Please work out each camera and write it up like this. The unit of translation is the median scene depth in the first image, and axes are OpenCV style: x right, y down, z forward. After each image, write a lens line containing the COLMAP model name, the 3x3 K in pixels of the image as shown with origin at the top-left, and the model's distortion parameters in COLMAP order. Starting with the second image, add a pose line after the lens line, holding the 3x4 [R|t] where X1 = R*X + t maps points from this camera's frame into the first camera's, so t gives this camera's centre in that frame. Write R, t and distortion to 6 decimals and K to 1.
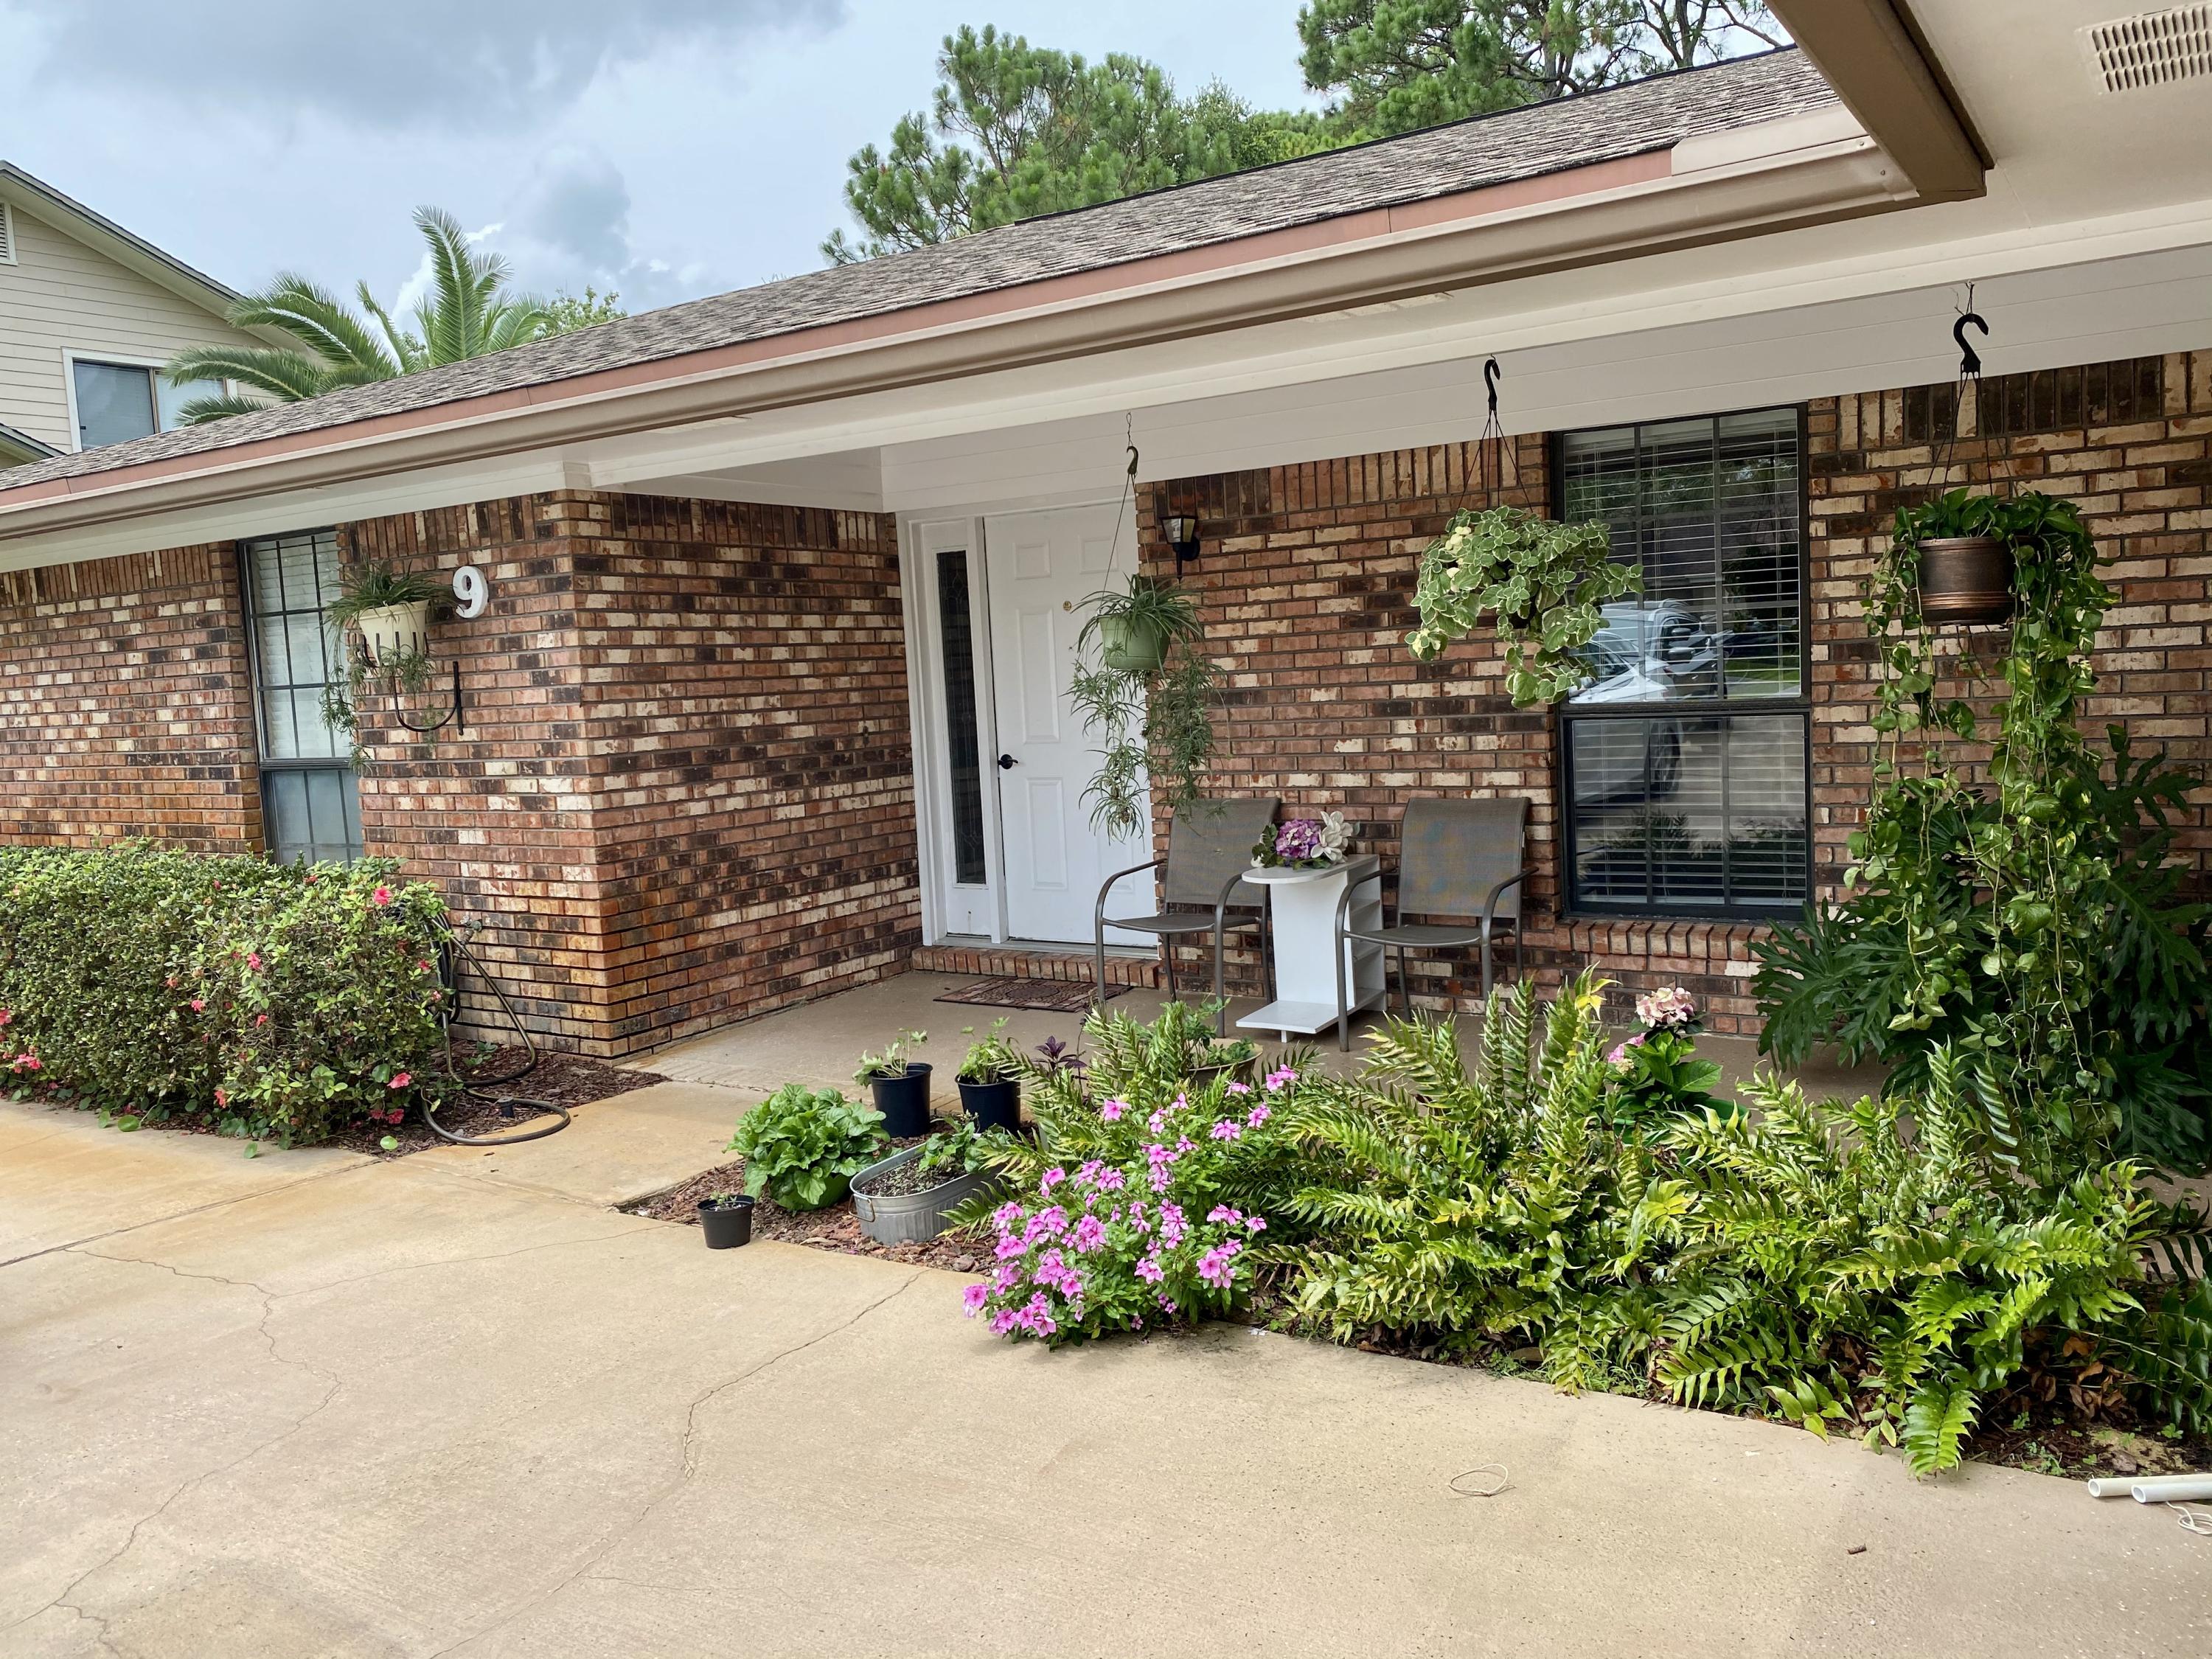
lens RADIAL K [[1691.6, 0, 1100.2], [0, 1691.6, 815.3], [0, 0, 1]] dist [0.089800, -0.142103]
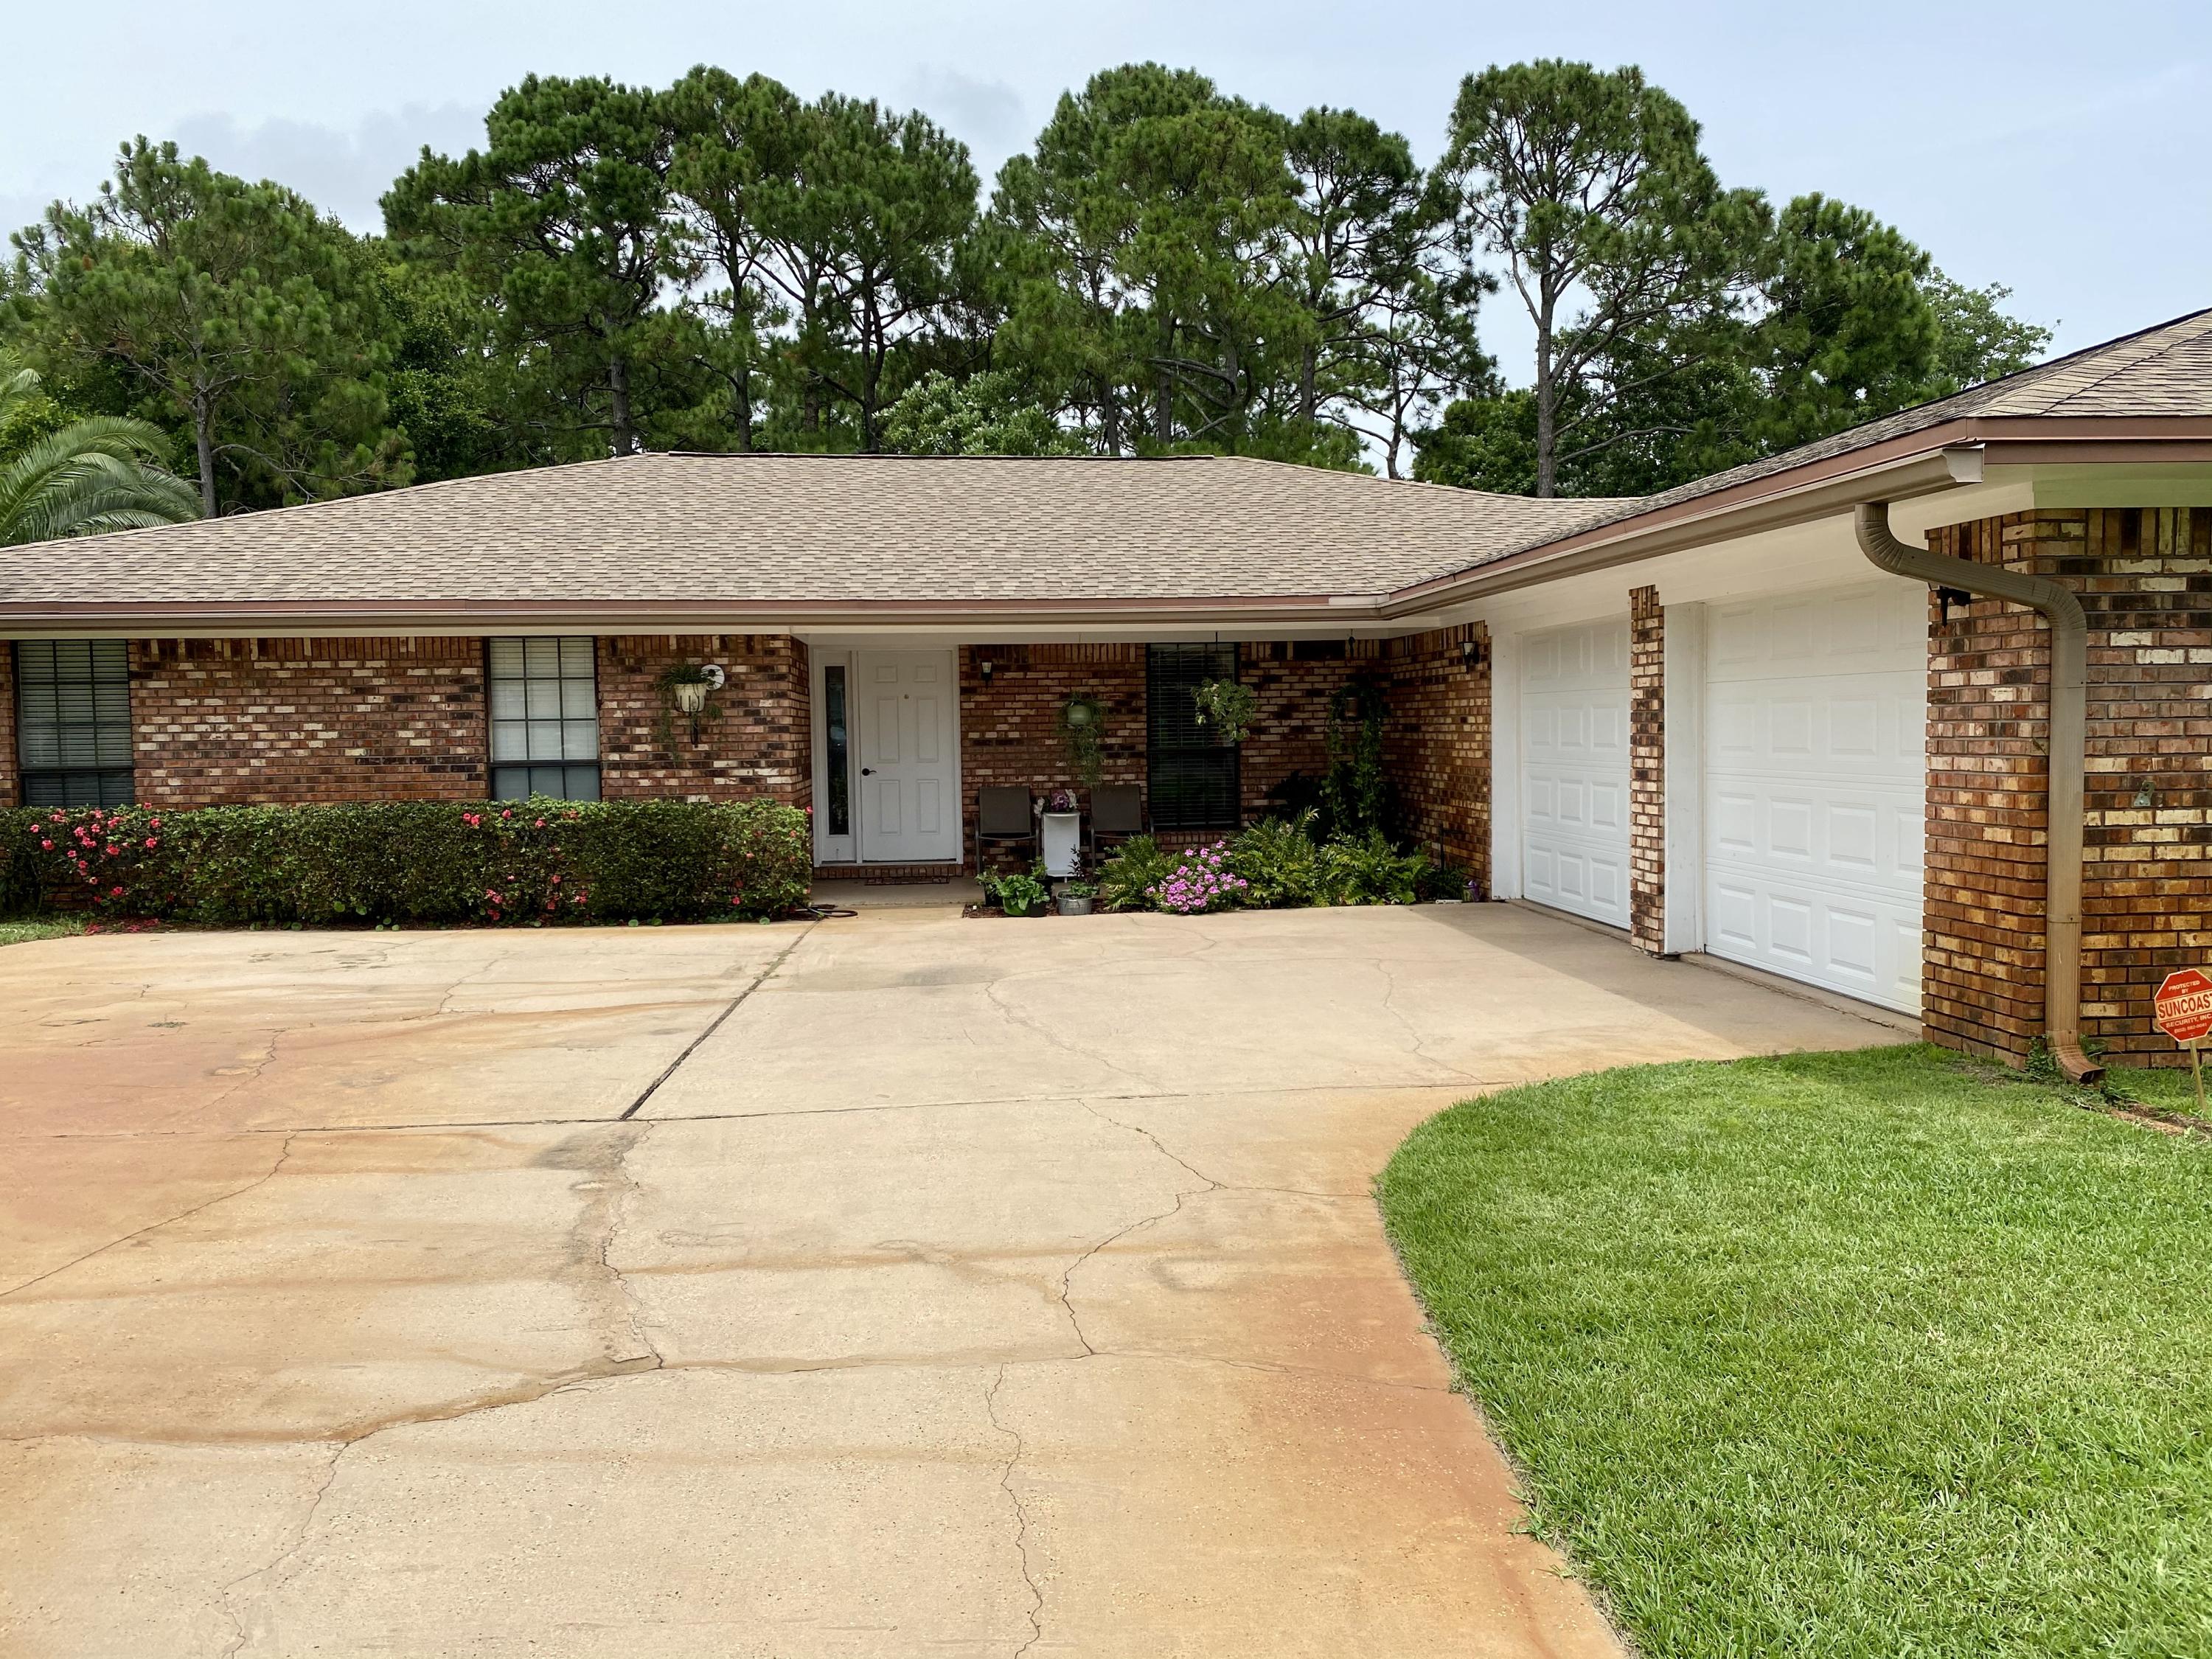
lens RADIAL K [[1691.6, 0, 1100.2], [0, 1691.6, 815.3], [0, 0, 1]] dist [0.089800, -0.142103]
pose [[0.782739, 0.007047, 0.622310, -1.248481], [0.028311, 0.998498, -0.046916, 0.139801], [-0.621706, 0.054341, 0.781364, -0.851255]]
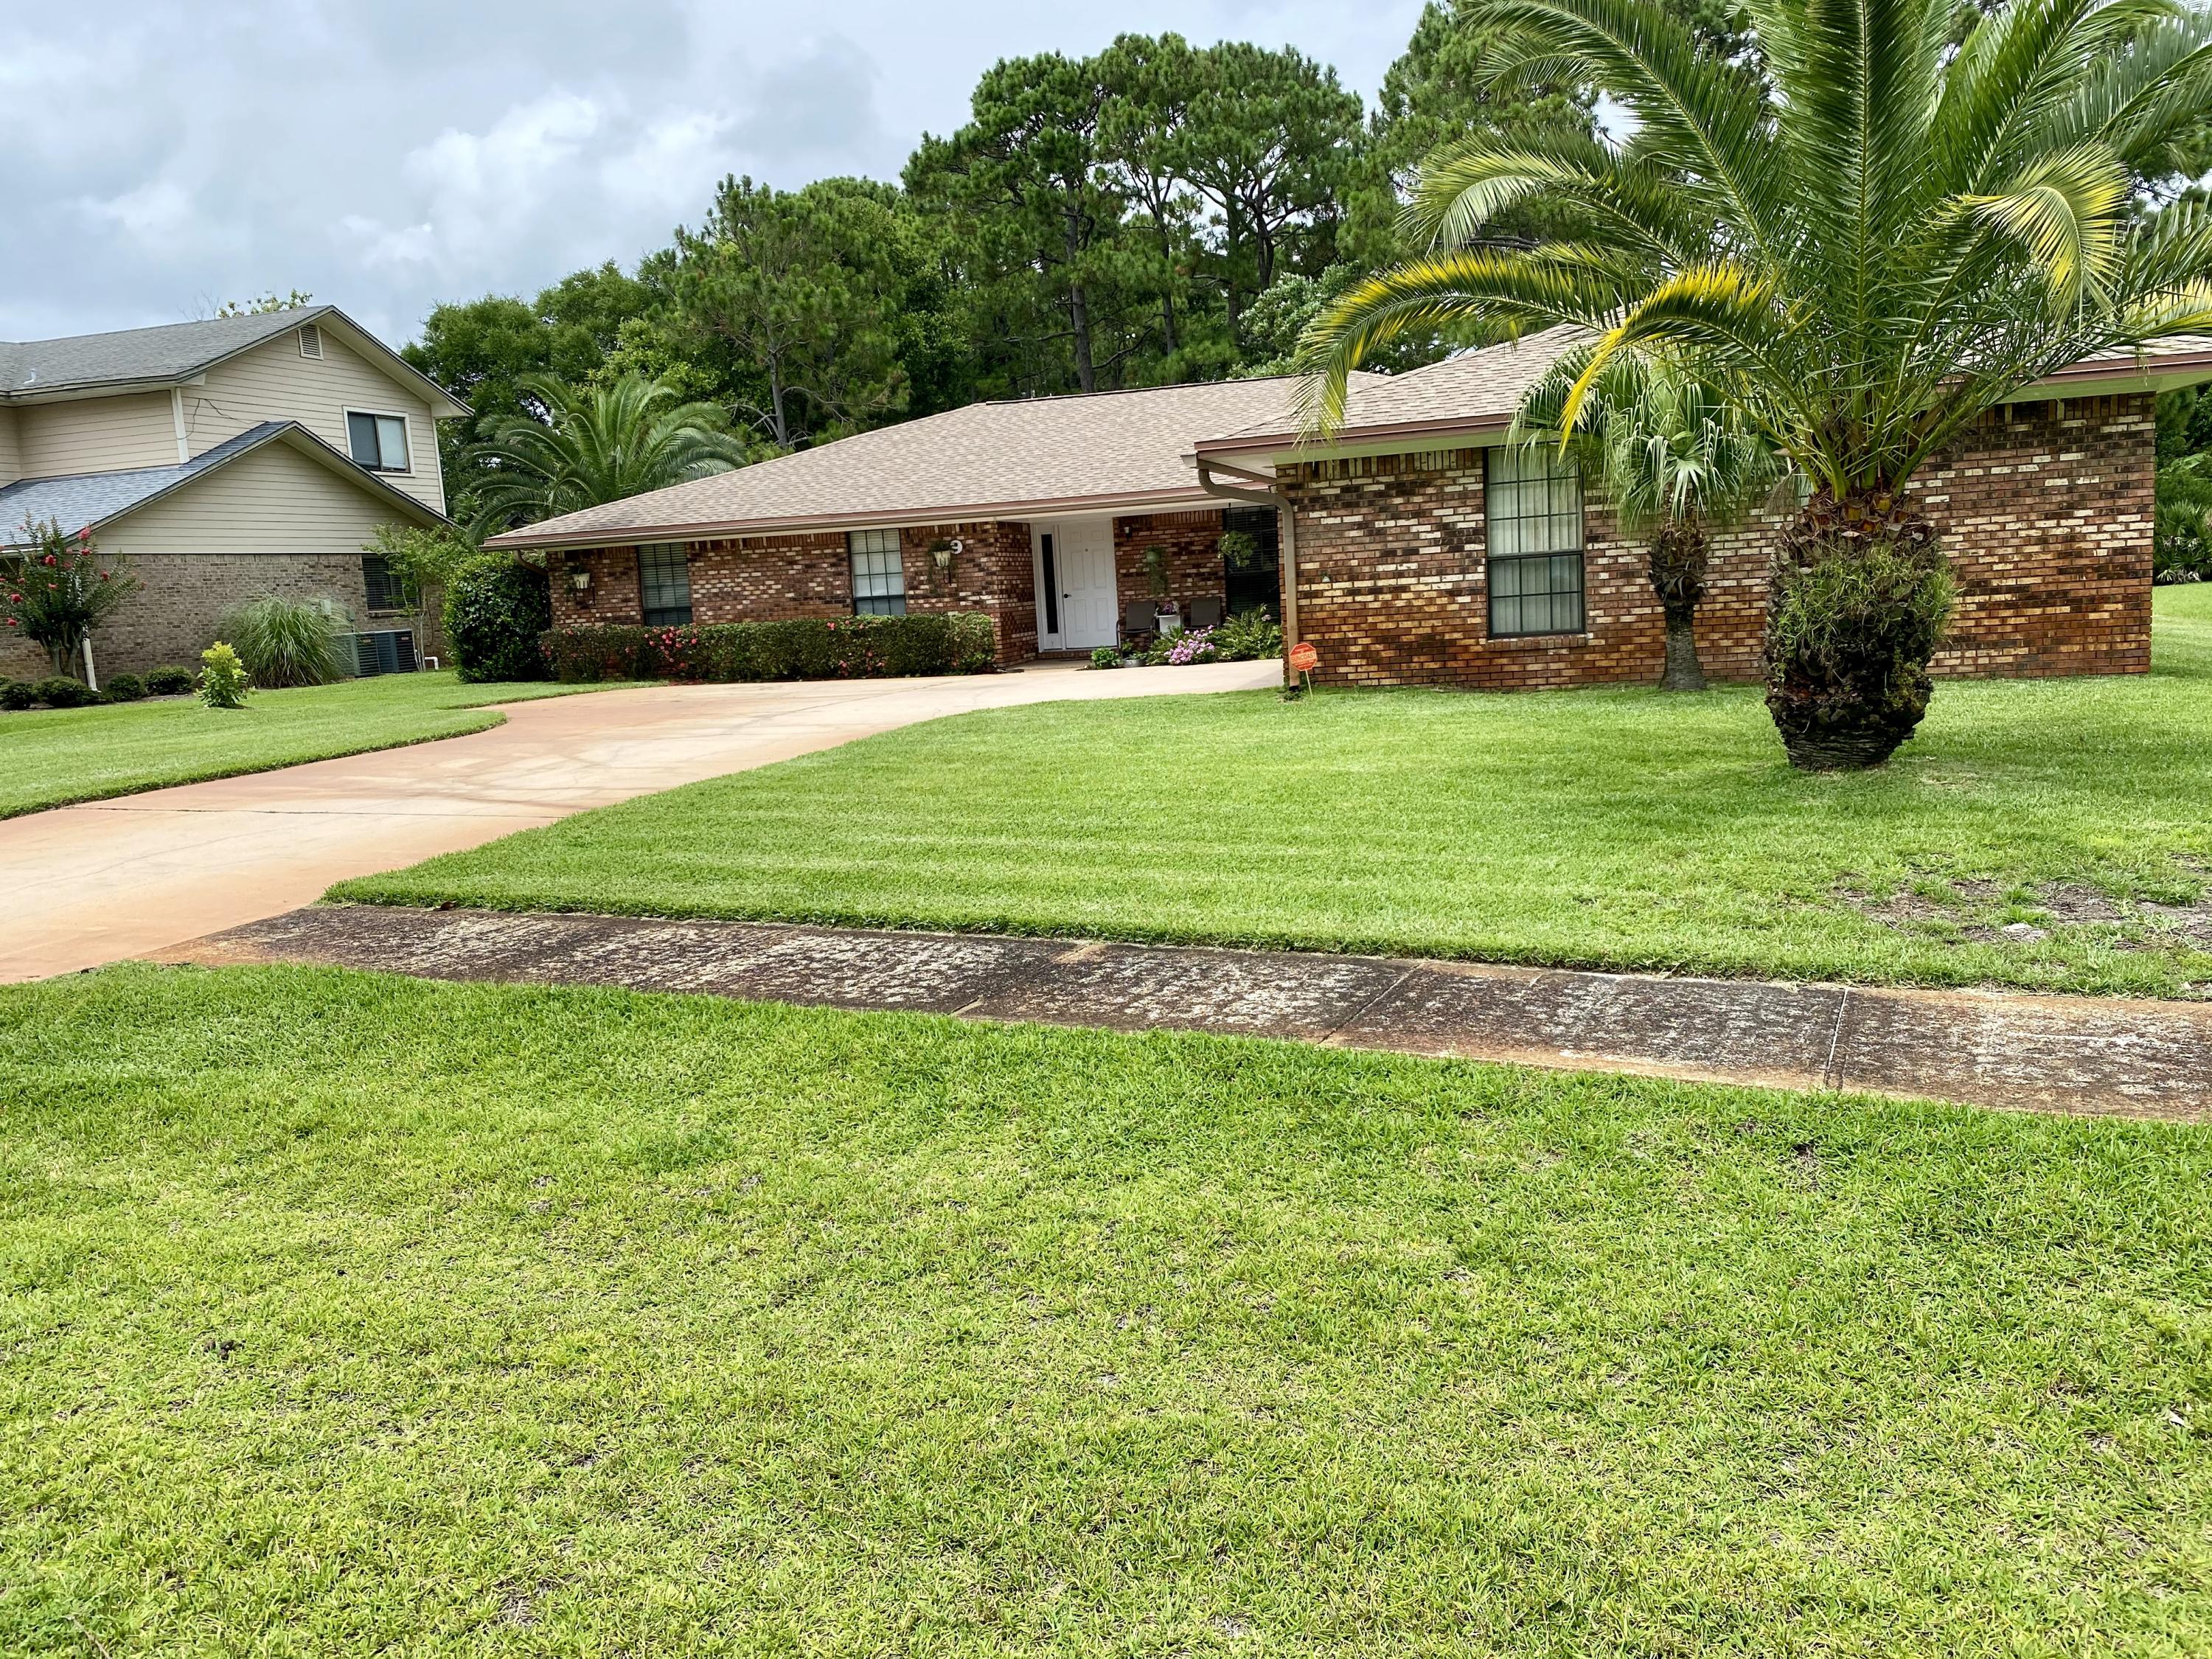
lens RADIAL K [[1669.7, 0, 1100.3], [0, 1669.7, 824.7], [0, 0, 1]] dist [0.177125, -0.432650]
pose [[0.946830, -0.053261, 0.317296, -1.264390], [0.041630, 0.998193, 0.043329, 0.332653], [-0.319031, -0.027816, 0.947336, -2.619622]]
